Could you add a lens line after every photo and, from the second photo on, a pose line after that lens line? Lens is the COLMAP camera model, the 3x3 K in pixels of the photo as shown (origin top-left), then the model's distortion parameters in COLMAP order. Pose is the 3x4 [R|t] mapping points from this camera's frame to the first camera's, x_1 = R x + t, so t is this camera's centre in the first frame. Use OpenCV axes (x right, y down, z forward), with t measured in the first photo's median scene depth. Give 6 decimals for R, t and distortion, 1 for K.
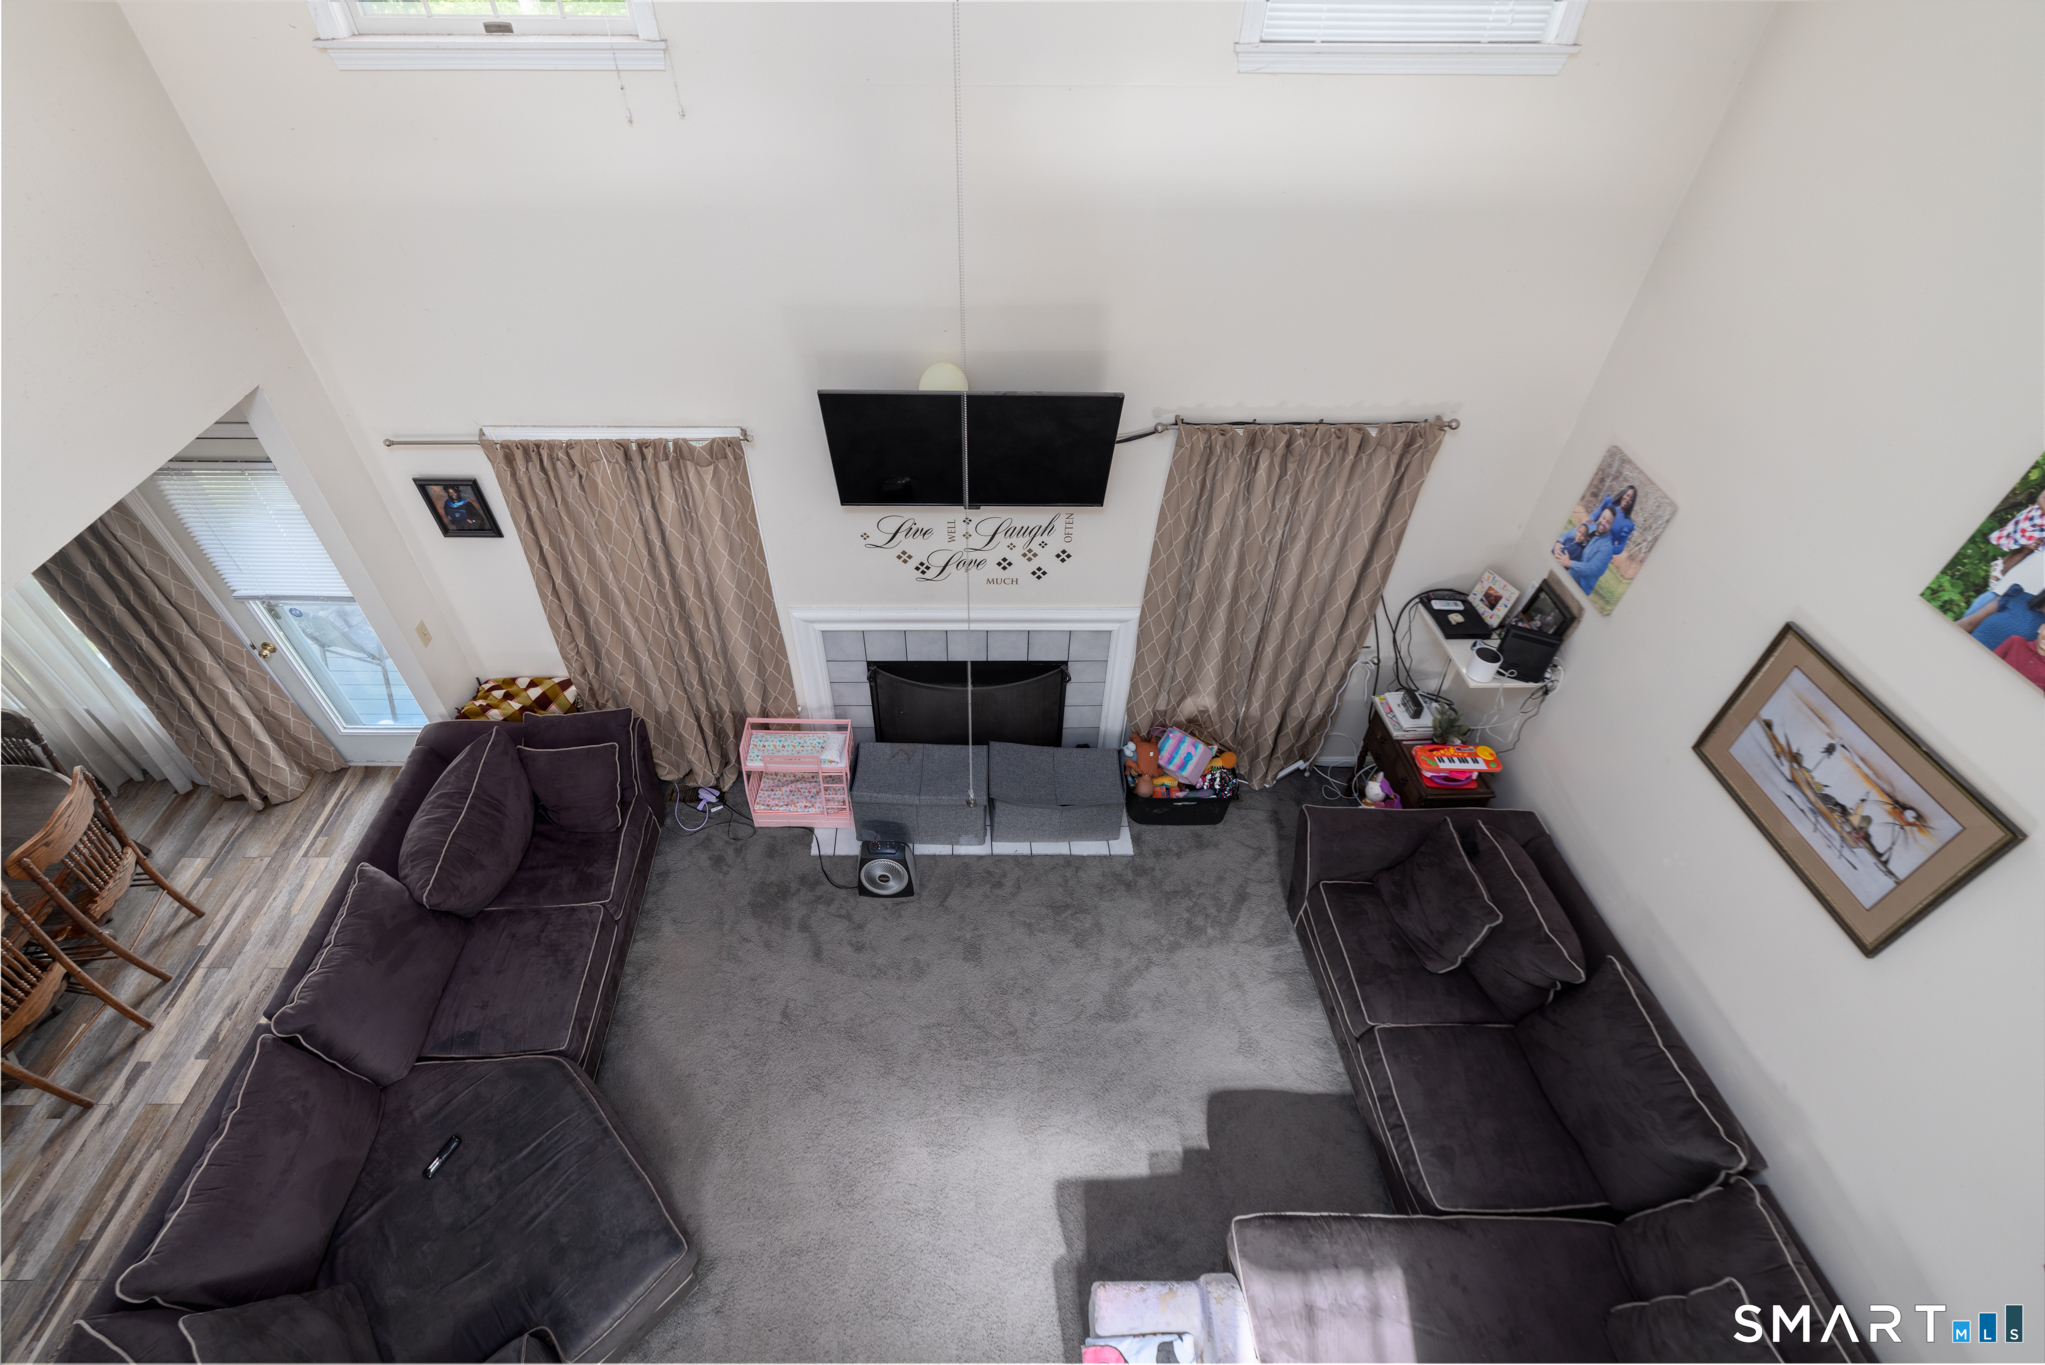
lens RADIAL K [[897.3, 0, 954.5], [0, 897.3, 713.1], [0, 0, 1]] dist [-0.004401, 0.001322]
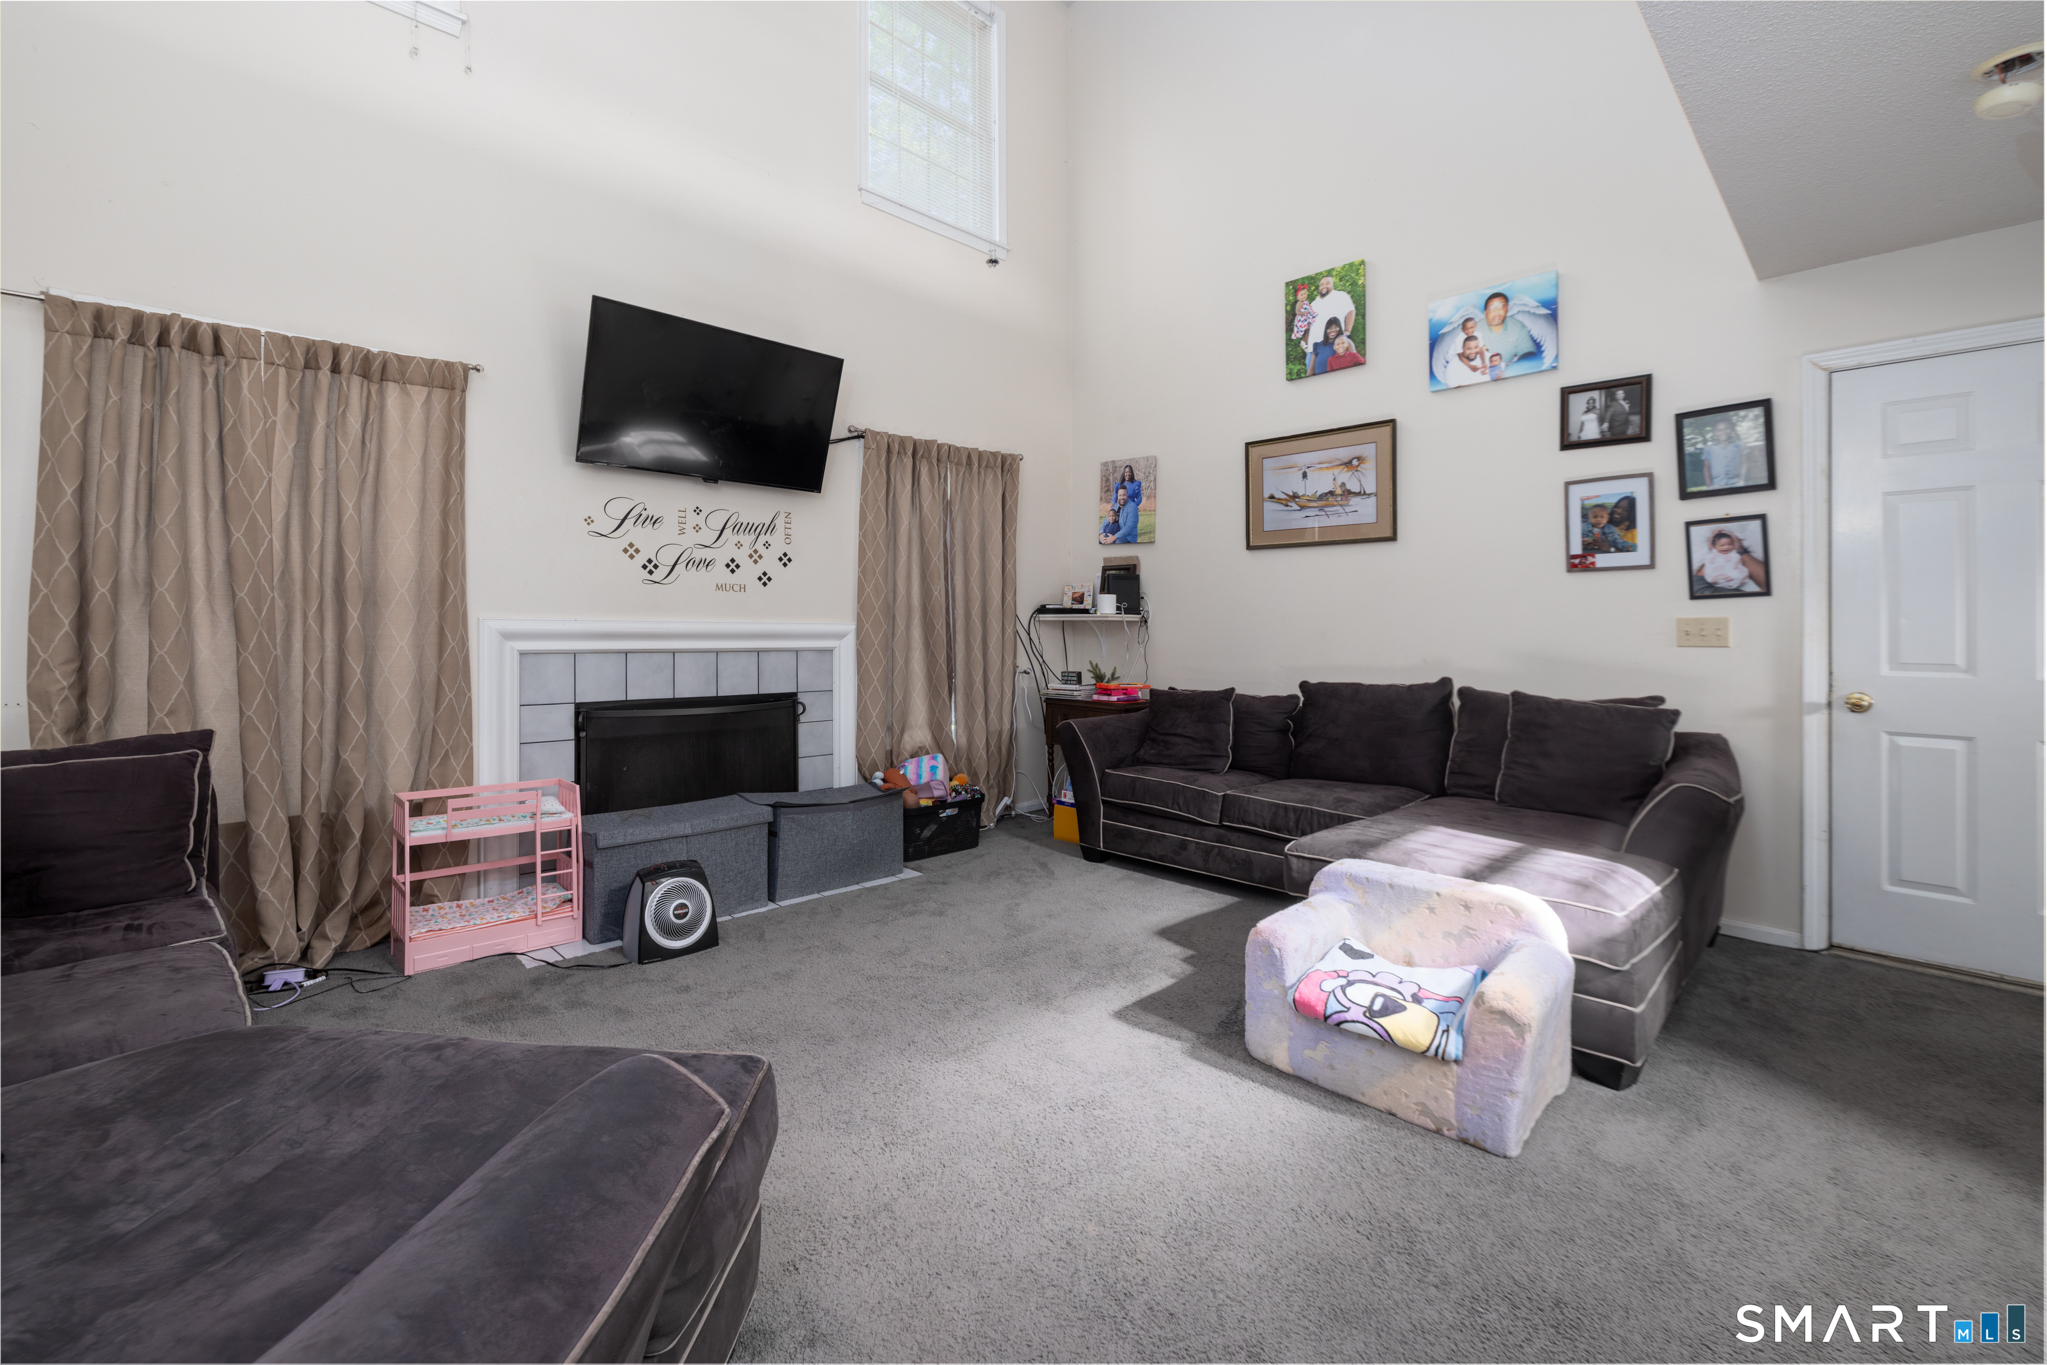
lens RADIAL K [[898.2, 0, 1016.2], [0, 898.2, 680.7], [0, 0, 1]] dist [-0.004401, 0.001322]
pose [[0.716052, 0.003195, 0.698039, -0.427509], [0.483790, 0.718599, -0.499563, 0.595775], [-0.503206, 0.695418, 0.513008, 0.410478]]
